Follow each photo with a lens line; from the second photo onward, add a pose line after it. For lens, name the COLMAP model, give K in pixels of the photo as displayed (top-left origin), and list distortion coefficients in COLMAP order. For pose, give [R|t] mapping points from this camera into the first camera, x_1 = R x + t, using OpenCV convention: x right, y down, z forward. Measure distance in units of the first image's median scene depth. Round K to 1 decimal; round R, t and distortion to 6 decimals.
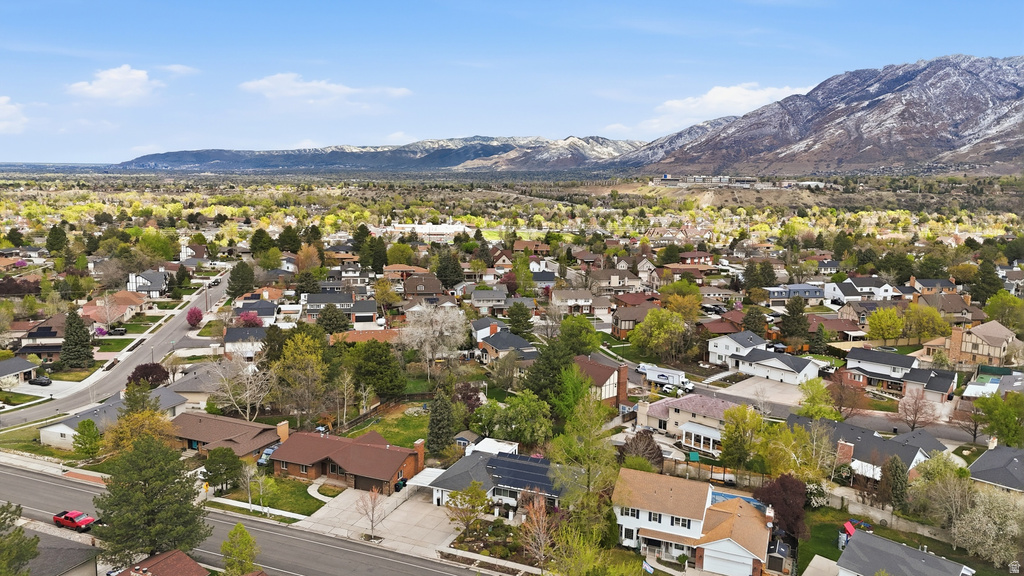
lens RADIAL K [[752.0, 0, 507.5], [0, 752.0, 287.4], [0, 0, 1]] dist [0.077746, -0.068565]
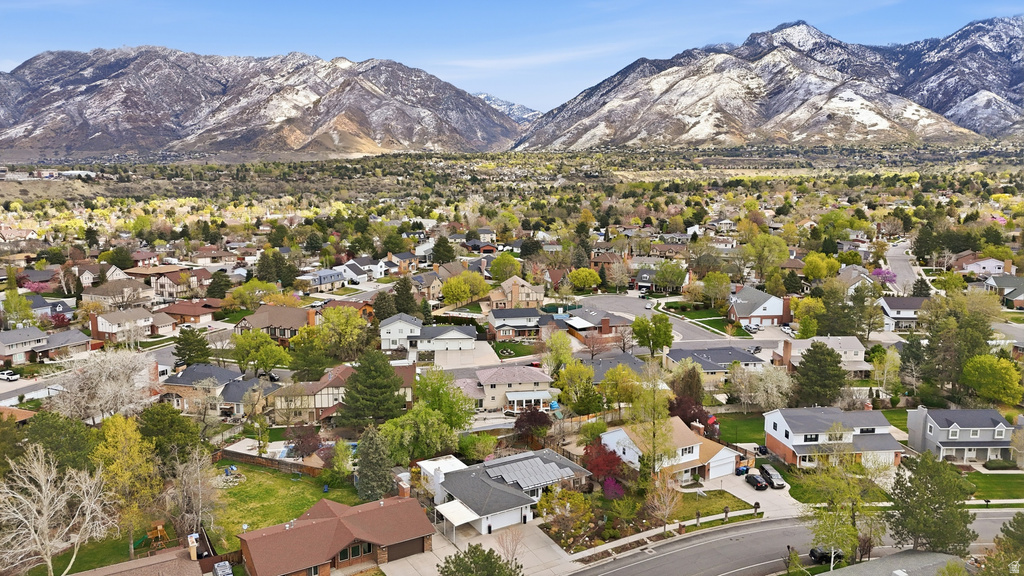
lens RADIAL K [[752.0, 0, 514.6], [0, 752.0, 292.7], [0, 0, 1]] dist [0.077746, -0.068565]
pose [[0.587830, -0.147992, 0.795333, -0.328383], [0.130241, 0.987613, 0.087510, -0.033605], [-0.798432, 0.052144, 0.599823, 0.174831]]
